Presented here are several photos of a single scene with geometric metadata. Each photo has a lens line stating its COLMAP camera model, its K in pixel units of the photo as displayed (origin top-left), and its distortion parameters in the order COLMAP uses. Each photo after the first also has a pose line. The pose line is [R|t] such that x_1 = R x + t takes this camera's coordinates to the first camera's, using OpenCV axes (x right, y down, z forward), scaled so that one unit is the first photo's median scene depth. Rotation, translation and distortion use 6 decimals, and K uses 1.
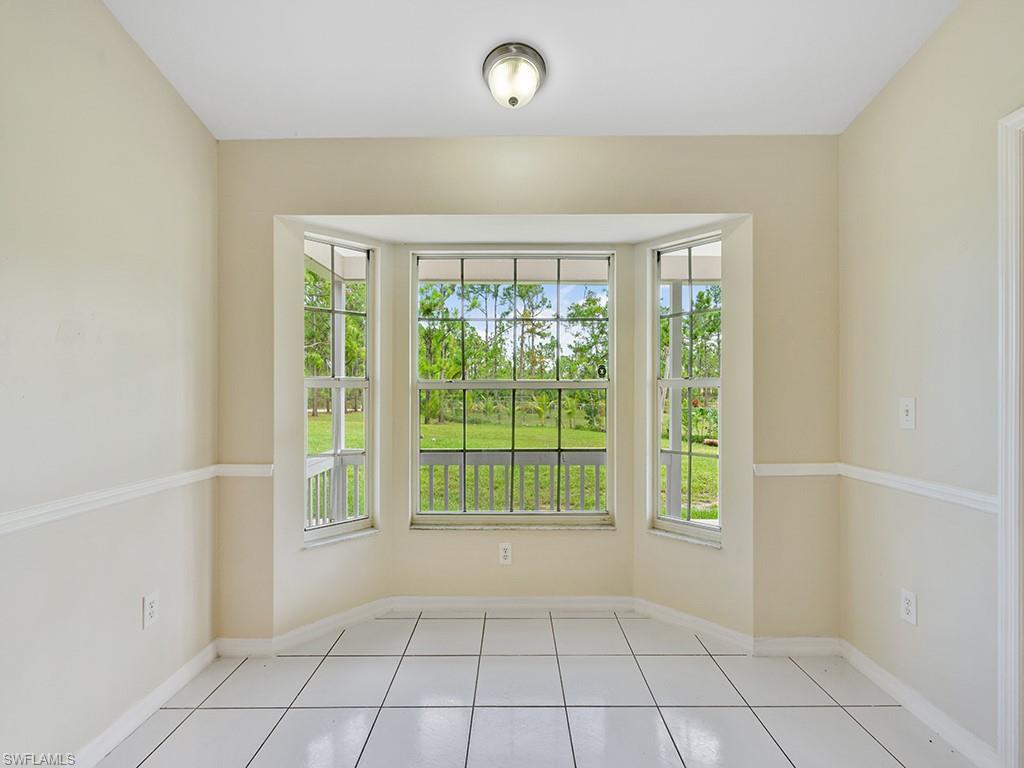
lens RADIAL K [[462.5, 0, 512.8], [0, 462.5, 388.0], [0, 0, 1]] dist [-0.003268, 0.000649]
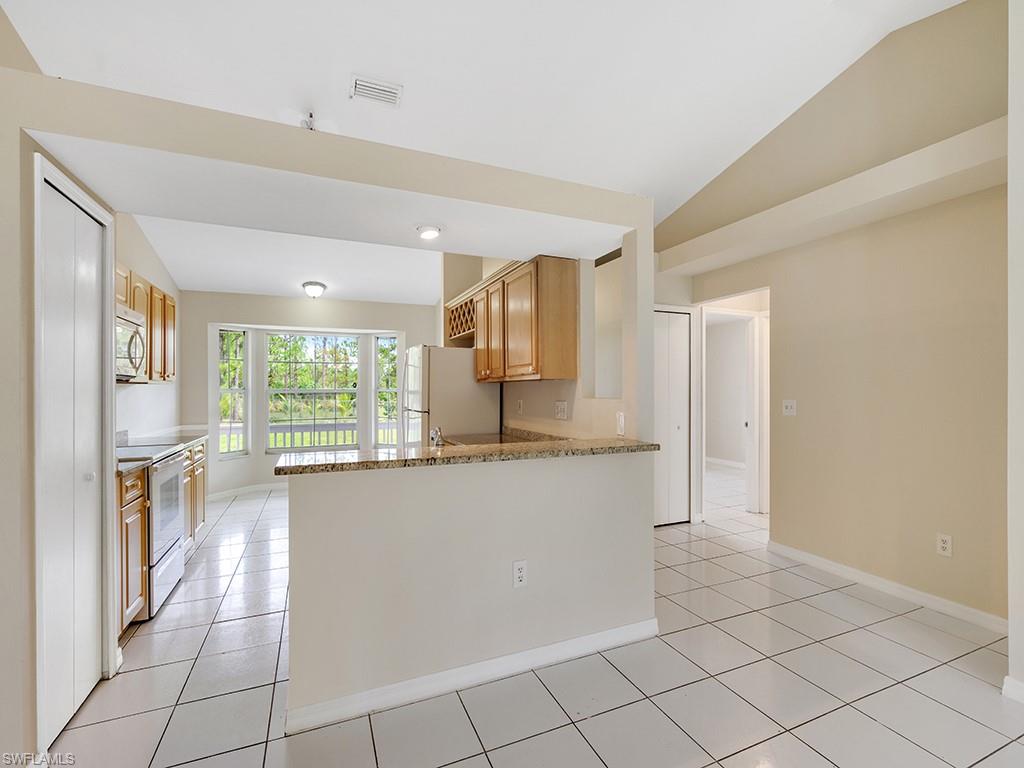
lens RADIAL K [[462.5, 0, 516.8], [0, 462.5, 389.6], [0, 0, 1]] dist [-0.003268, 0.000649]
pose [[0.916120, -0.000883, 0.400902, 0.000166], [-0.002115, 0.999973, 0.007036, -0.003227], [-0.400898, -0.007294, 0.916094, -0.143036]]
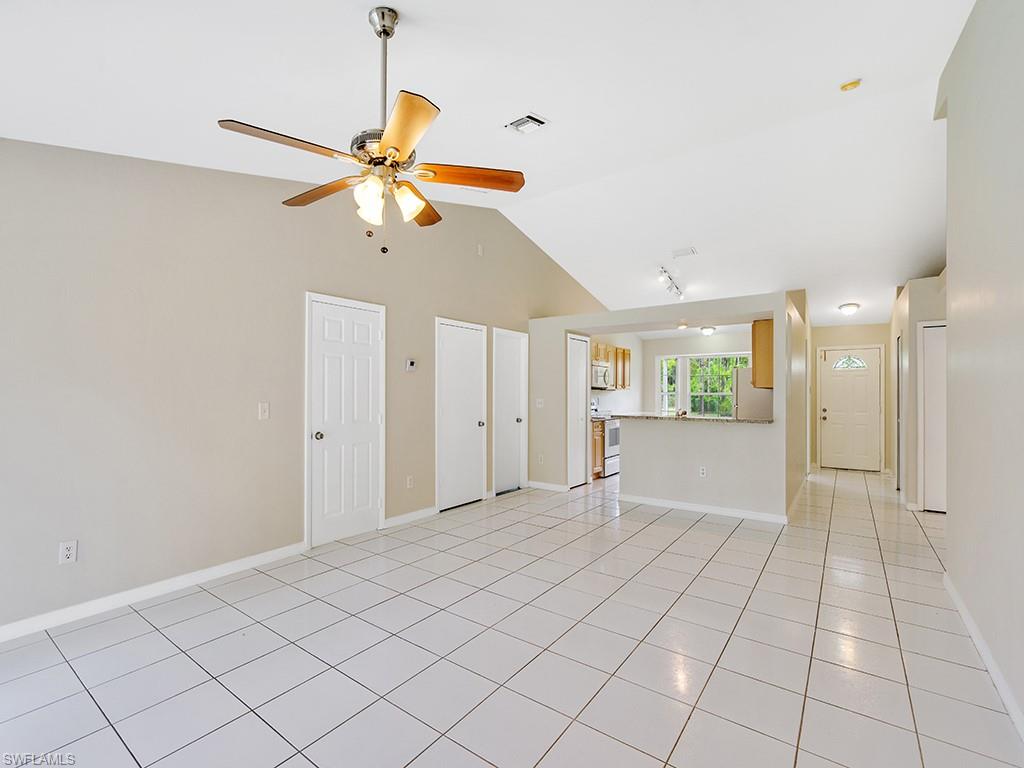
lens RADIAL K [[462.5, 0, 510.5], [0, 462.5, 388.9], [0, 0, 1]] dist [-0.003268, 0.000649]
pose [[0.812221, -0.000823, -0.583349, 0.071881], [0.000963, 1.000000, -0.000069, -0.004431], [0.583349, -0.000506, 0.812222, -0.257747]]
